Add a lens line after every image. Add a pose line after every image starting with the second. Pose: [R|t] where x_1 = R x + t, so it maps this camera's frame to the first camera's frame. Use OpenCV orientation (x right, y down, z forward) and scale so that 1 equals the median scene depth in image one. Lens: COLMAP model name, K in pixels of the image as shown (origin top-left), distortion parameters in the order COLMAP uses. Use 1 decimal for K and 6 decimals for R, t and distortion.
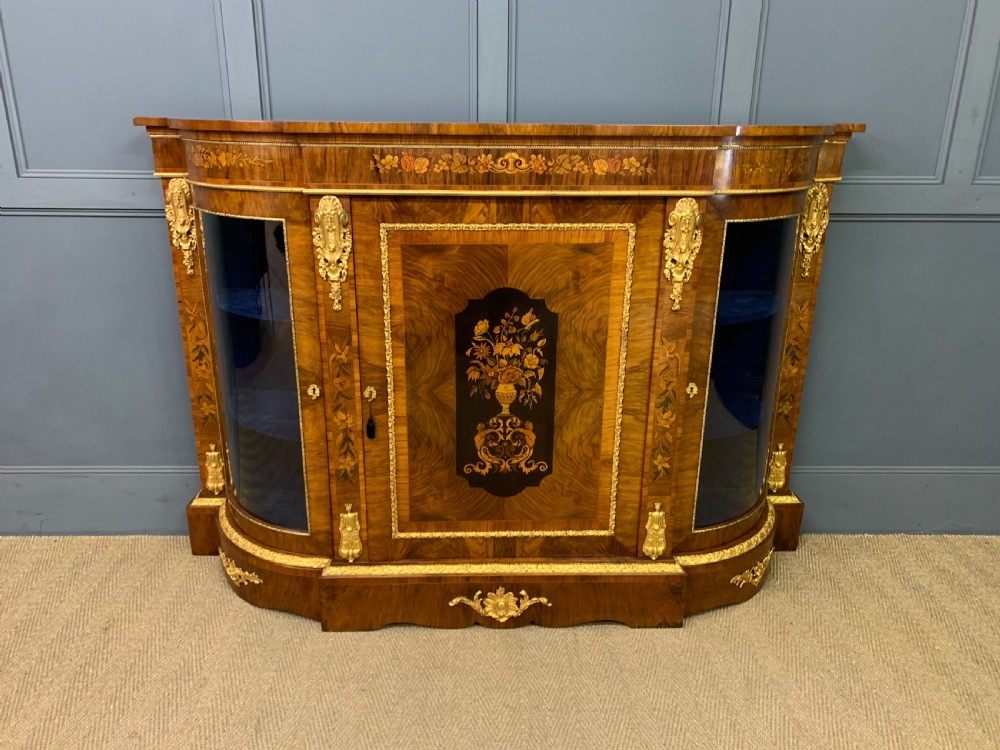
lens RADIAL K [[760.9, 0, 489.4], [0, 760.9, 378.5], [0, 0, 1]] dist [0.072843, -0.081256]
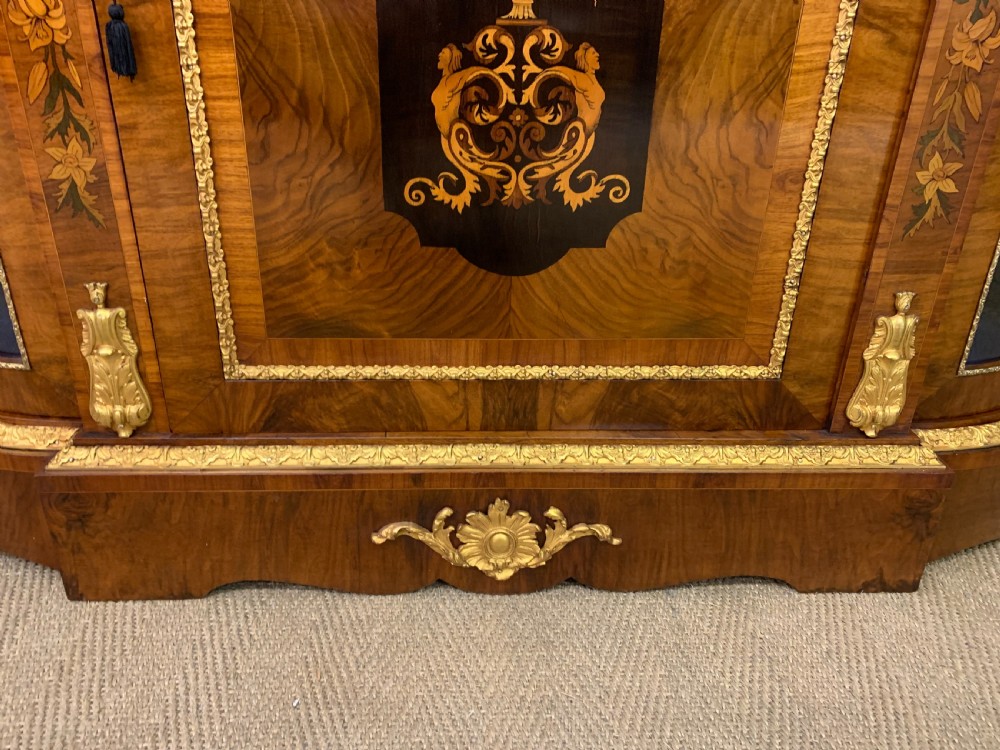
lens RADIAL K [[783.8, 0, 492.2], [0, 783.8, 374.4], [0, 0, 1]] dist [0.034007, -0.034739]
pose [[0.999736, 0.008690, 0.021254, 0.001637], [-0.011202, 0.992578, 0.121092, 0.168498], [-0.020044, -0.121299, 0.992414, 0.642035]]
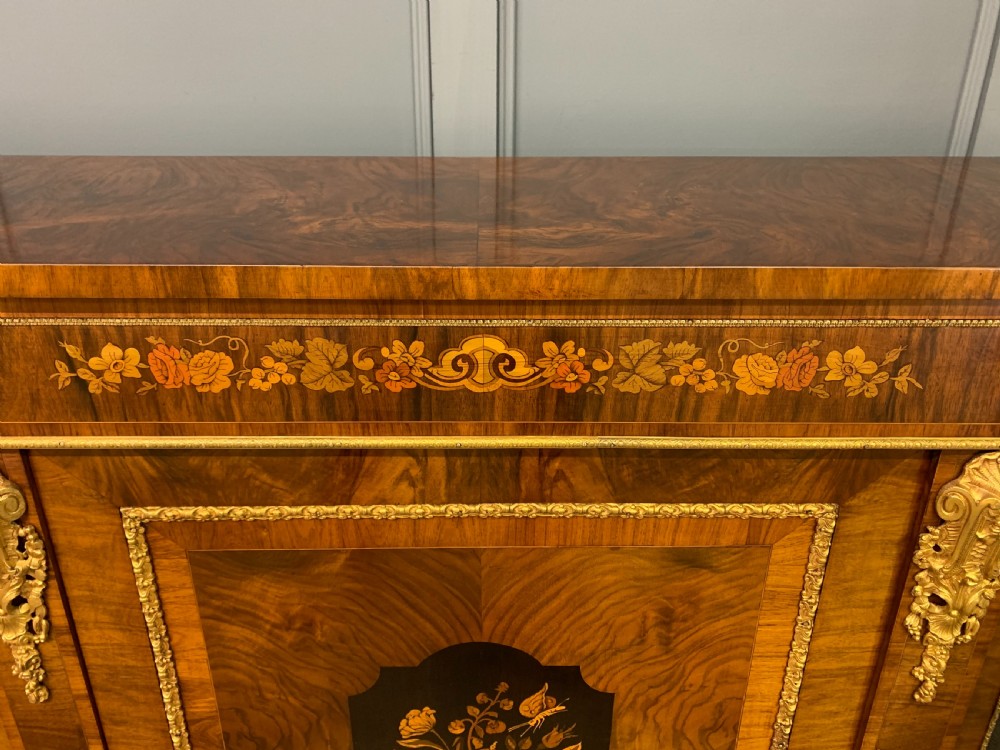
lens RADIAL K [[797.9, 0, 491.7], [0, 797.9, 375.7], [0, 0, 1]] dist [0.007531, 0.000520]
pose [[0.999562, 0.006548, -0.028863, 0.038100], [-0.003911, 0.995890, 0.090489, -0.278927], [0.029337, -0.090337, 0.995479, 0.596639]]
